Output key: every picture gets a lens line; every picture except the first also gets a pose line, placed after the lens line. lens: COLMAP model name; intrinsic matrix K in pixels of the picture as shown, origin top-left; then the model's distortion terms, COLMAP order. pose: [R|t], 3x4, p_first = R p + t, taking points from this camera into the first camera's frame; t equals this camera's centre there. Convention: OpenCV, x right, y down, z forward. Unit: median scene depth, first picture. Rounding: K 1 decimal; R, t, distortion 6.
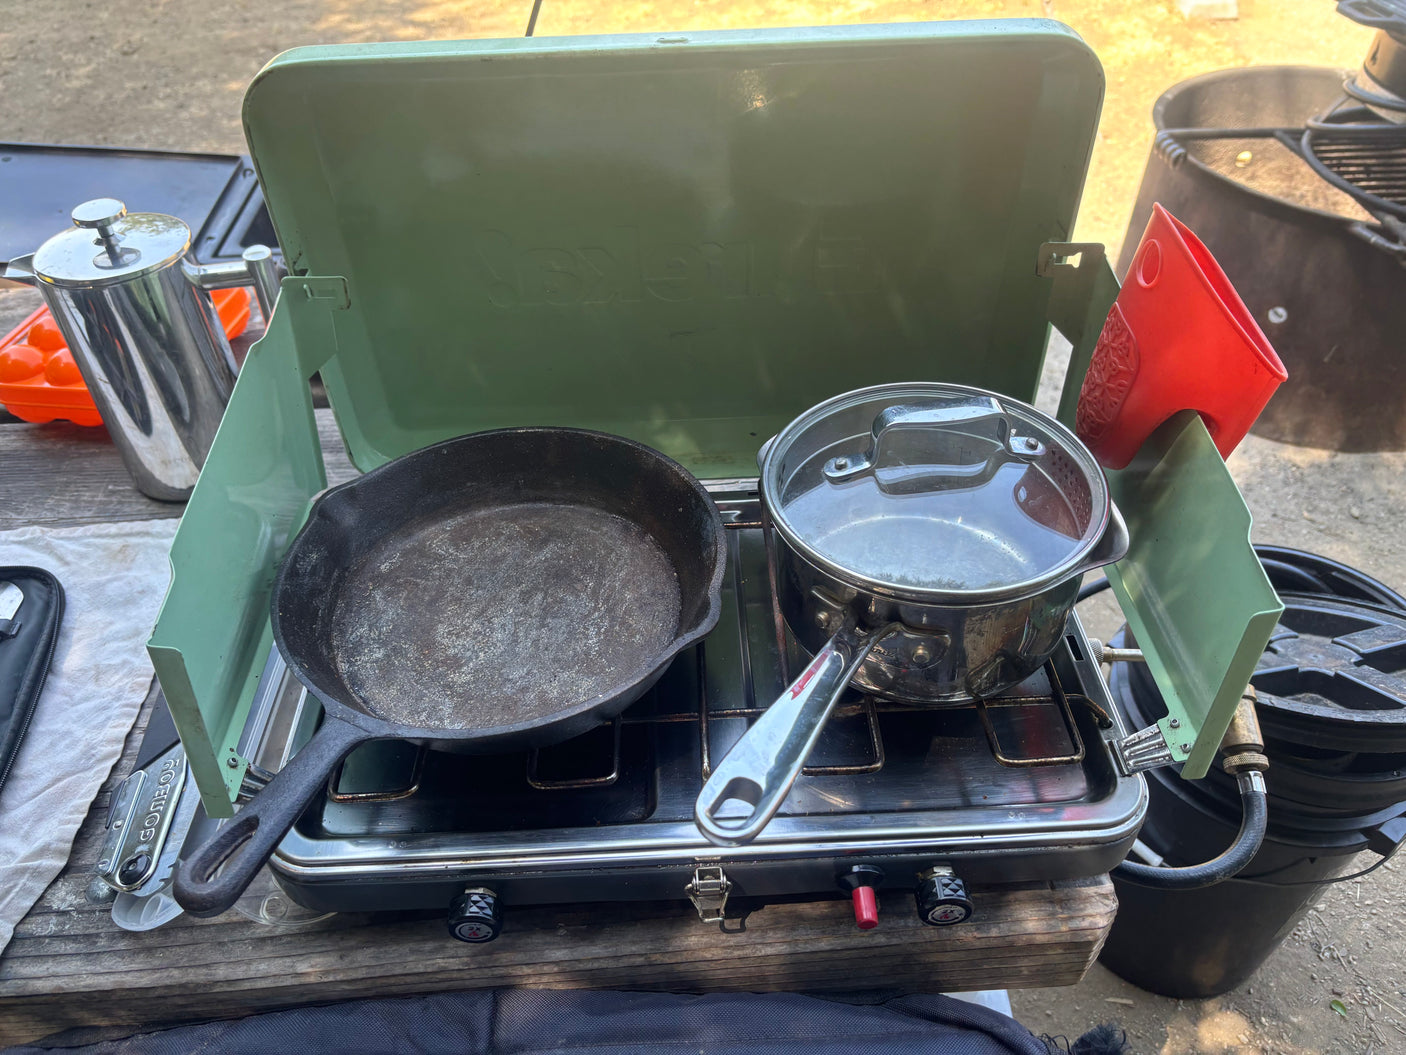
lens RADIAL K [[1085.6, 0, 697.7], [0, 1085.6, 537.3], [0, 0, 1]] dist [0.047026, -0.064795]
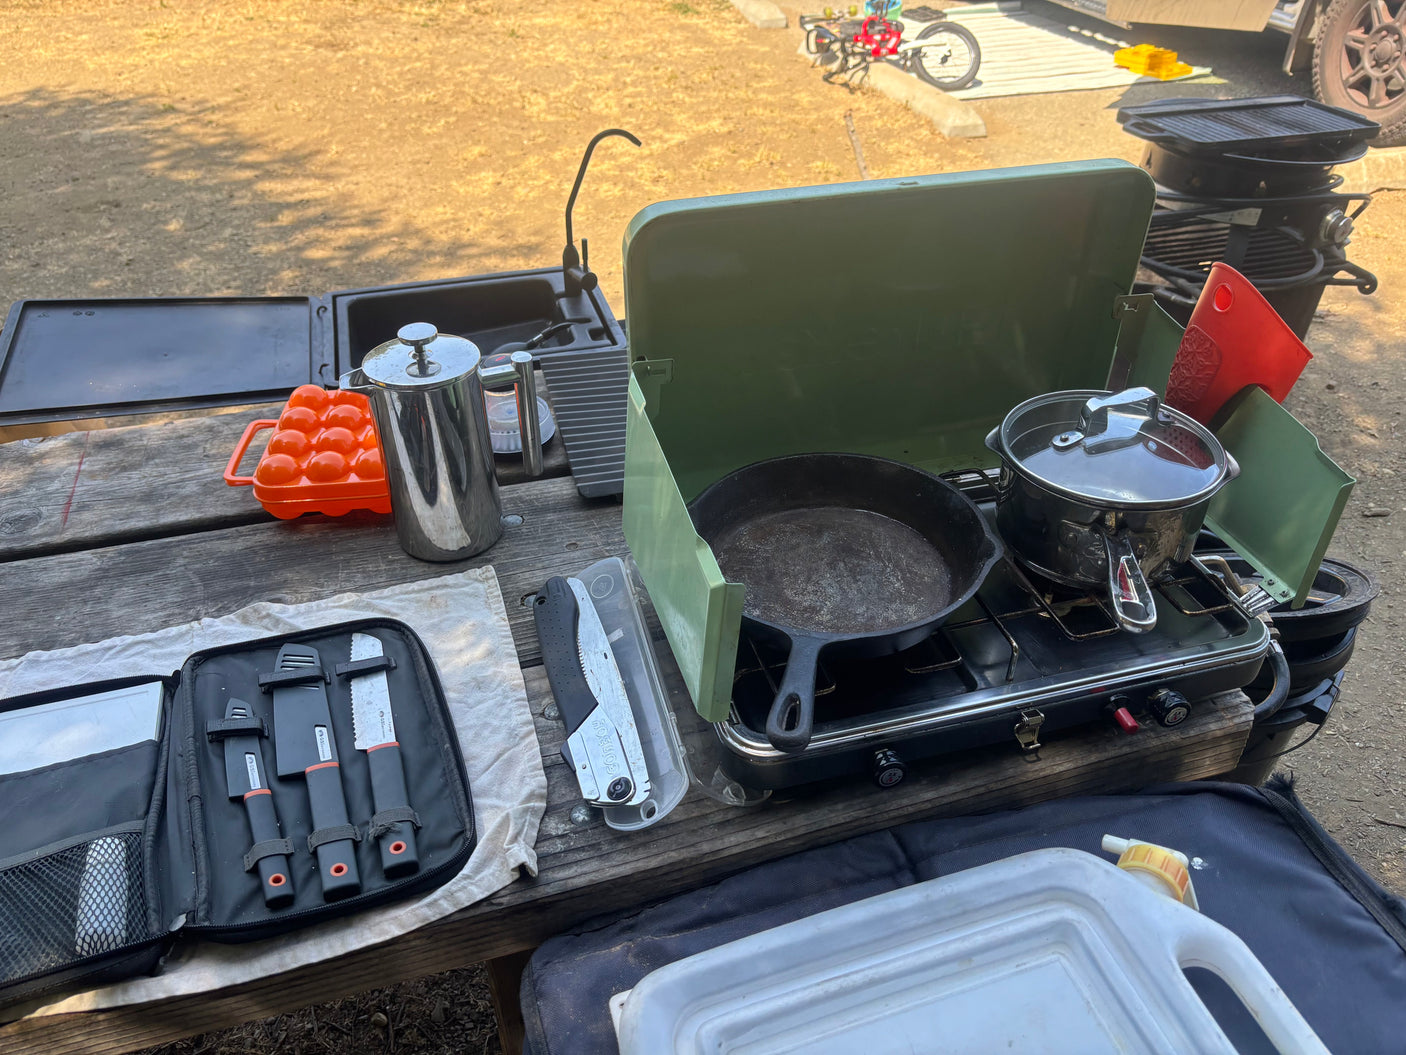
lens RADIAL K [[1085.6, 0, 713.1], [0, 1085.6, 534.5], [0, 0, 1]] dist [0.047026, -0.064795]
pose [[0.970347, -0.119072, 0.210352, -0.497470], [0.139926, 0.986319, -0.087156, 0.095923], [-0.197096, 0.114005, 0.973733, -0.287423]]
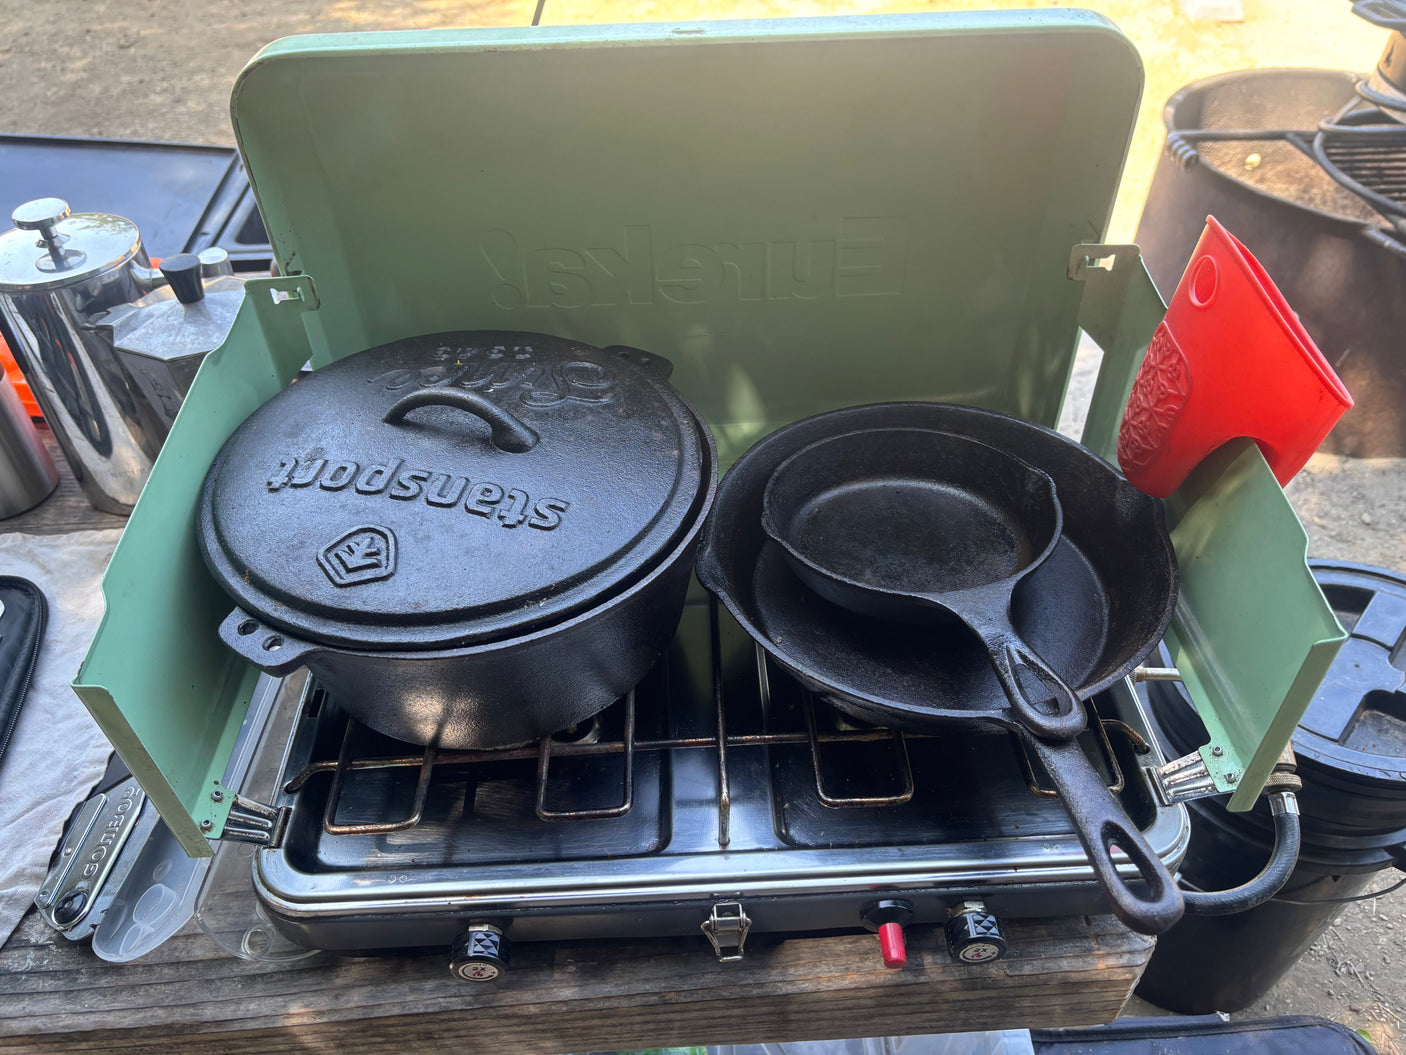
lens RADIAL K [[1085.6, 0, 708.4], [0, 1085.6, 535.0], [0, 0, 1]] dist [0.047026, -0.064795]
pose [[0.999938, 0.003804, 0.010504, -0.012370], [-0.003787, 0.999991, -0.001674, -0.010064], [-0.010511, 0.001634, 0.999943, 0.039335]]
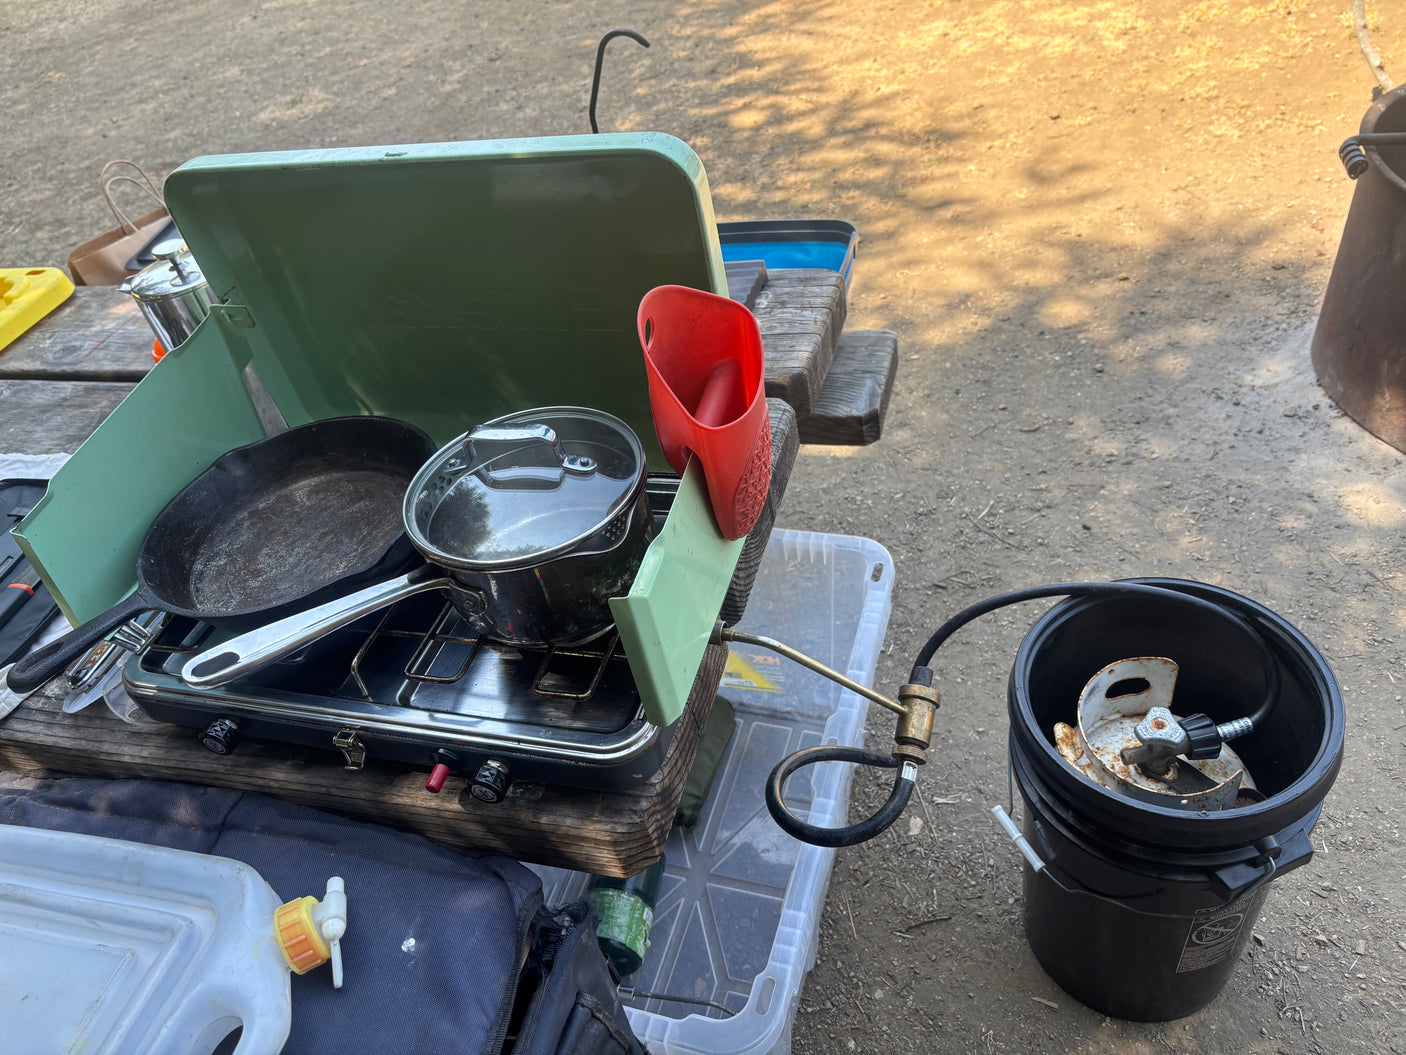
lens RADIAL K [[1085.6, 0, 697.3], [0, 1085.6, 536.8], [0, 0, 1]] dist [0.047026, -0.064795]
pose [[0.935463, 0.112378, -0.335082, 0.645401], [-0.103347, 0.993639, 0.044724, -0.049019], [0.337977, -0.007208, 0.941127, -0.150293]]
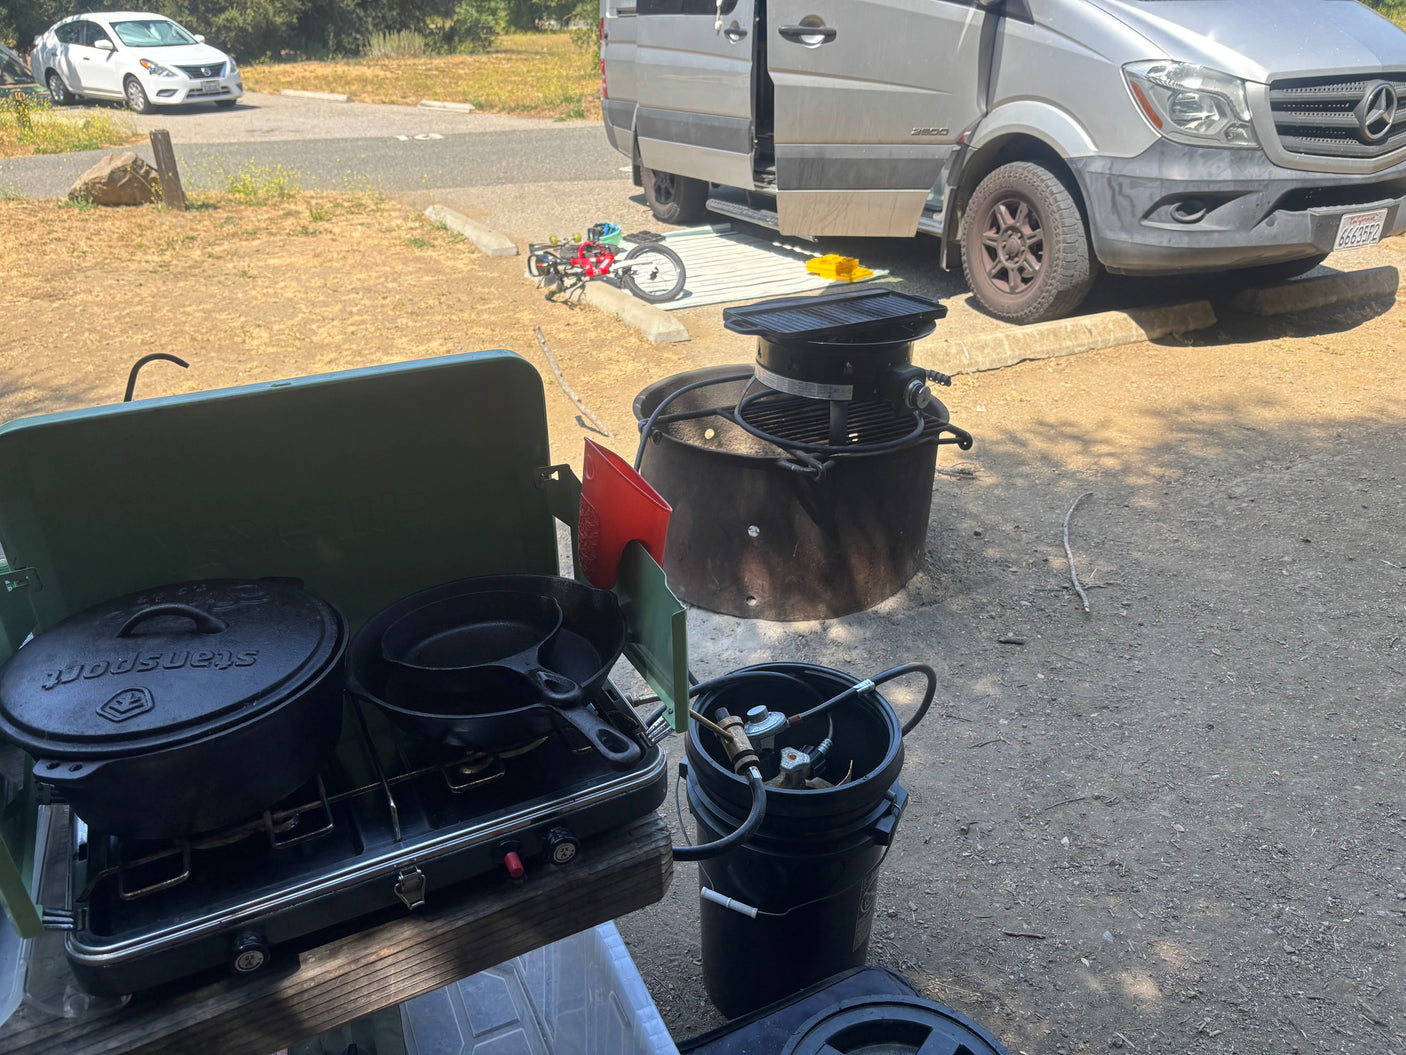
lens RADIAL K [[1085.6, 0, 728.0], [0, 1085.6, 526.3], [0, 0, 1]] dist [0.047026, -0.064795]
pose [[0.902836, -0.168776, 0.395477, -0.077904], [0.276479, 0.932268, -0.233316, 0.240436], [-0.329312, 0.319987, 0.888348, -0.469513]]
